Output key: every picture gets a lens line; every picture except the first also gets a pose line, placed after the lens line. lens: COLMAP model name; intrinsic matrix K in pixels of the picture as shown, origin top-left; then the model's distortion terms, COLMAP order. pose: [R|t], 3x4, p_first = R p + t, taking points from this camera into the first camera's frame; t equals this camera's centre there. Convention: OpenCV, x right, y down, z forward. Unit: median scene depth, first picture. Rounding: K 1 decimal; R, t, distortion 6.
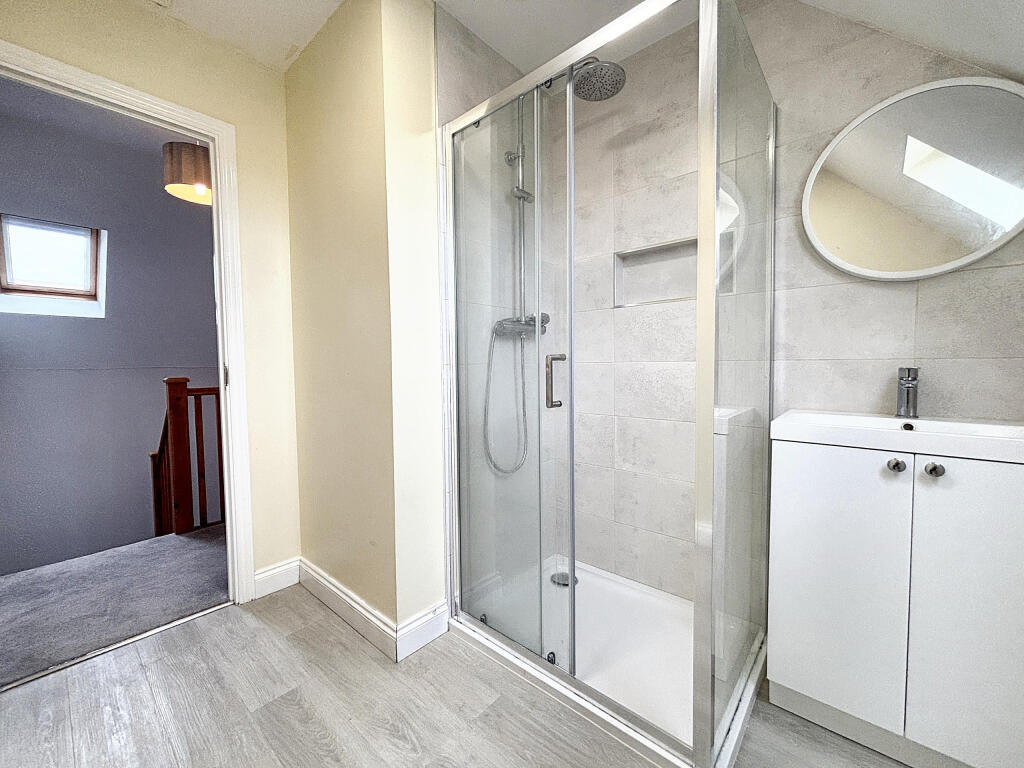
lens RADIAL K [[414.3, 0, 511.1], [0, 414.3, 381.8], [0, 0, 1]] dist [0.003201, 0.000663]
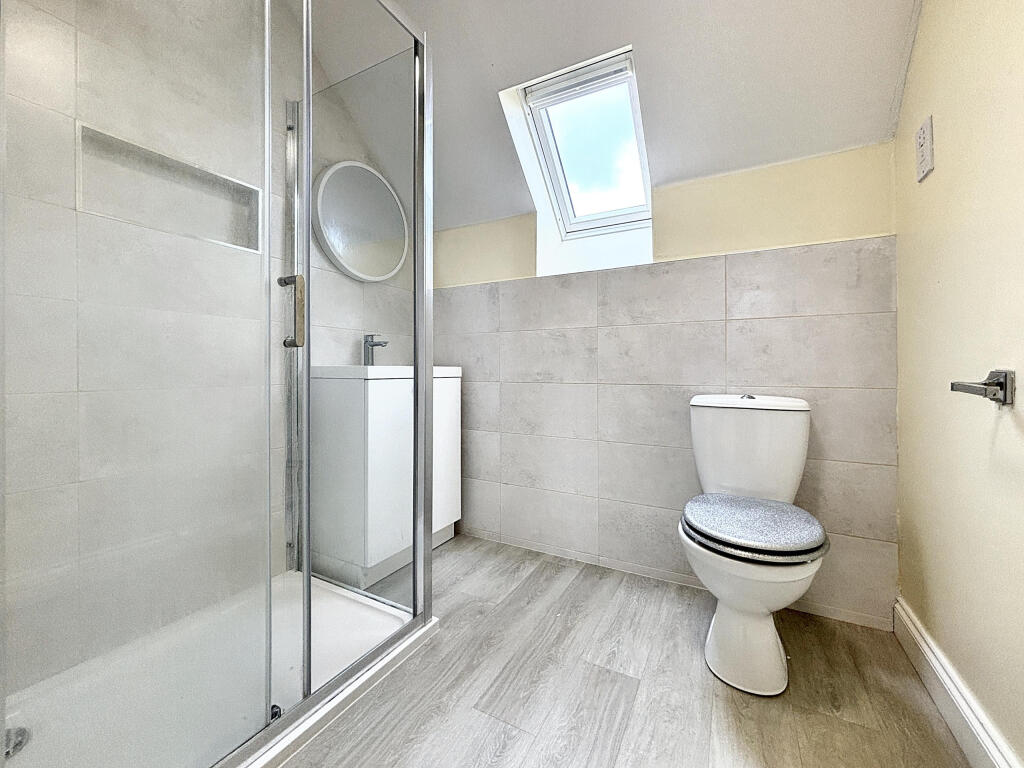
lens RADIAL K [[414.3, 0, 512.6], [0, 414.3, 375.6], [0, 0, 1]] dist [0.003201, 0.000663]
pose [[-0.213543, -0.005393, 0.976919, -0.707139], [0.046479, 0.998796, 0.015673, 0.118976], [-0.975827, 0.048753, -0.213035, 0.787407]]
